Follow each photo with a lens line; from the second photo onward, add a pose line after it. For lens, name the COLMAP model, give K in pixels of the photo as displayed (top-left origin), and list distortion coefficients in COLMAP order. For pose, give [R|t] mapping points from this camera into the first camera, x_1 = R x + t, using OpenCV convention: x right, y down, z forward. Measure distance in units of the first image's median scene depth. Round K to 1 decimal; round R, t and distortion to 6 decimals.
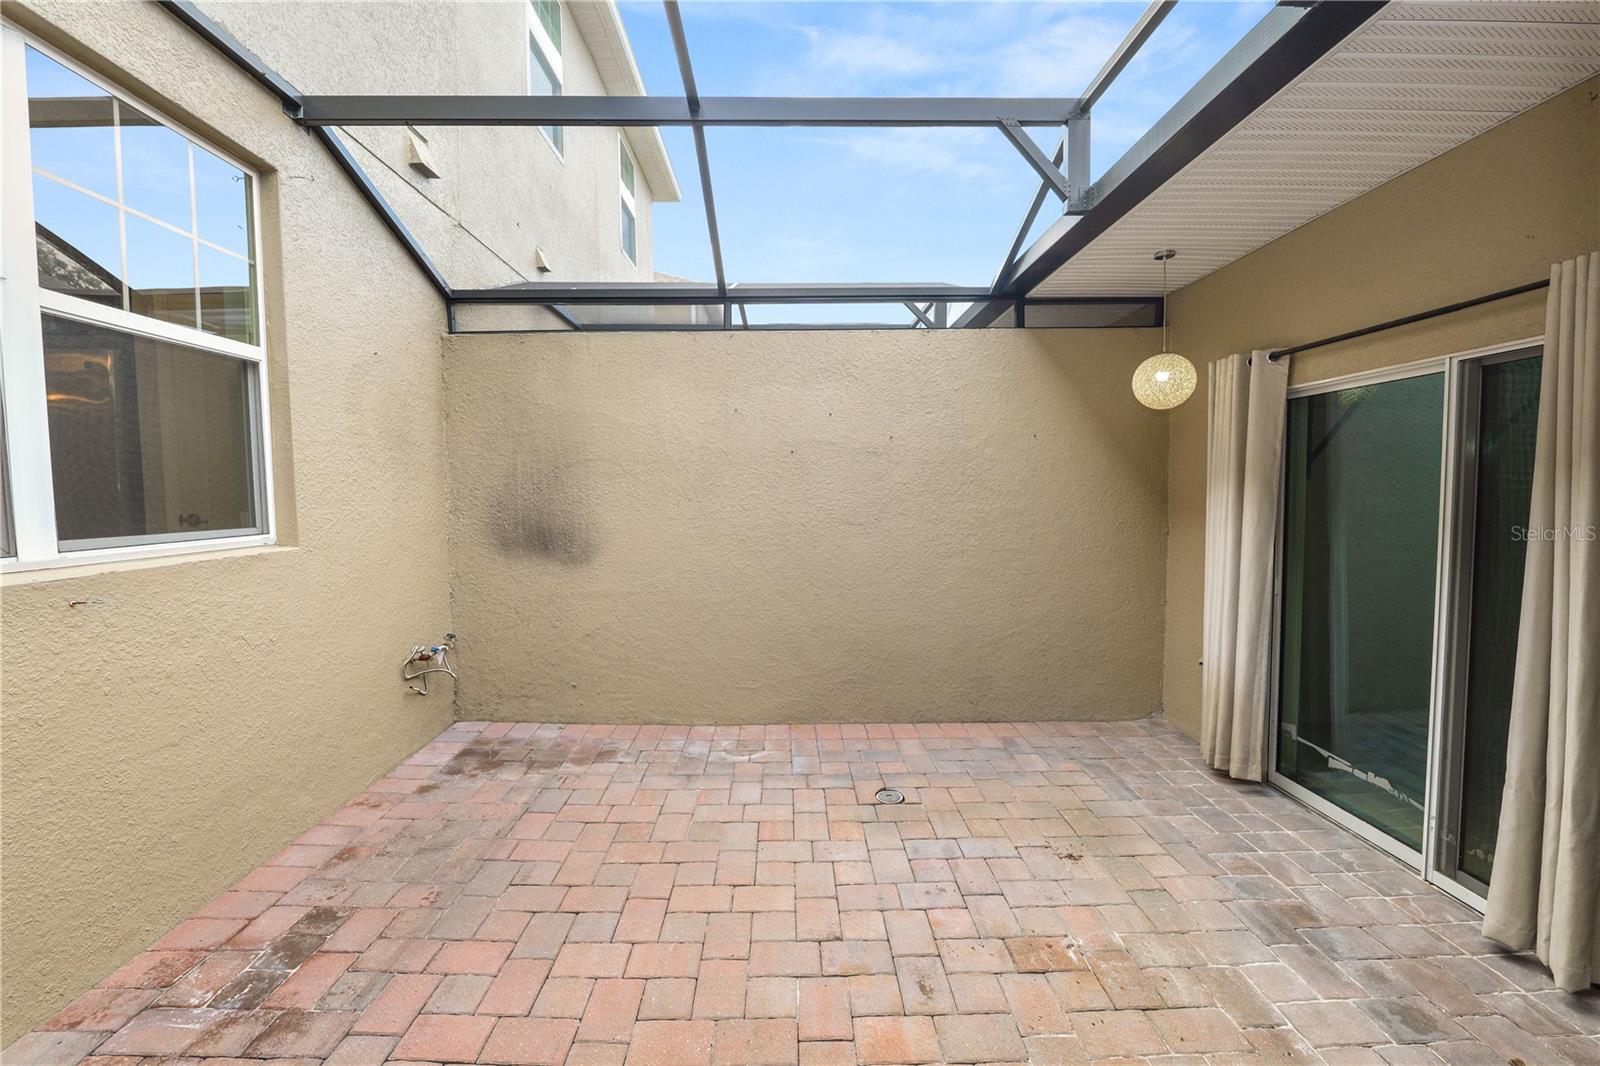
lens RADIAL K [[649.9, 0, 798.0], [0, 649.9, 530.0], [0, 0, 1]] dist [-0.013986, 0.000498]
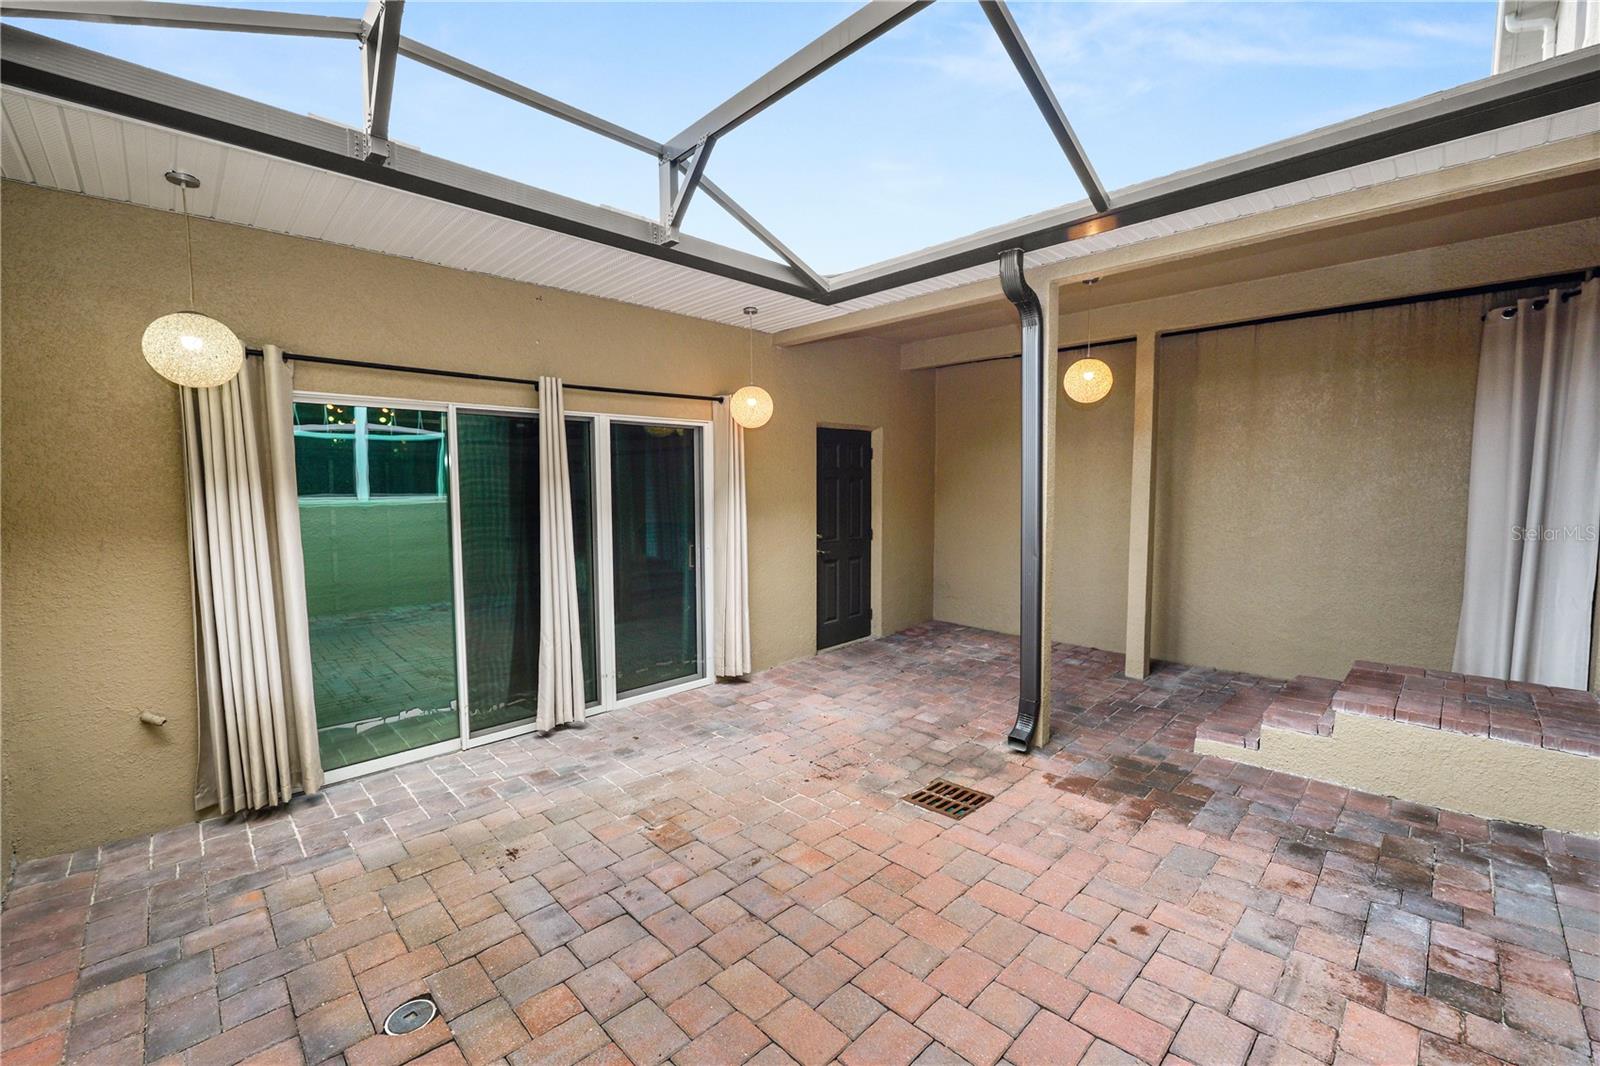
lens RADIAL K [[649.9, 0, 798.0], [0, 649.9, 530.0], [0, 0, 1]] dist [-0.013986, 0.000498]
pose [[-0.687396, -0.037172, 0.725331, -0.575569], [0.055551, 0.993073, 0.103540, -0.074002], [-0.724155, 0.111466, -0.680570, 1.255585]]
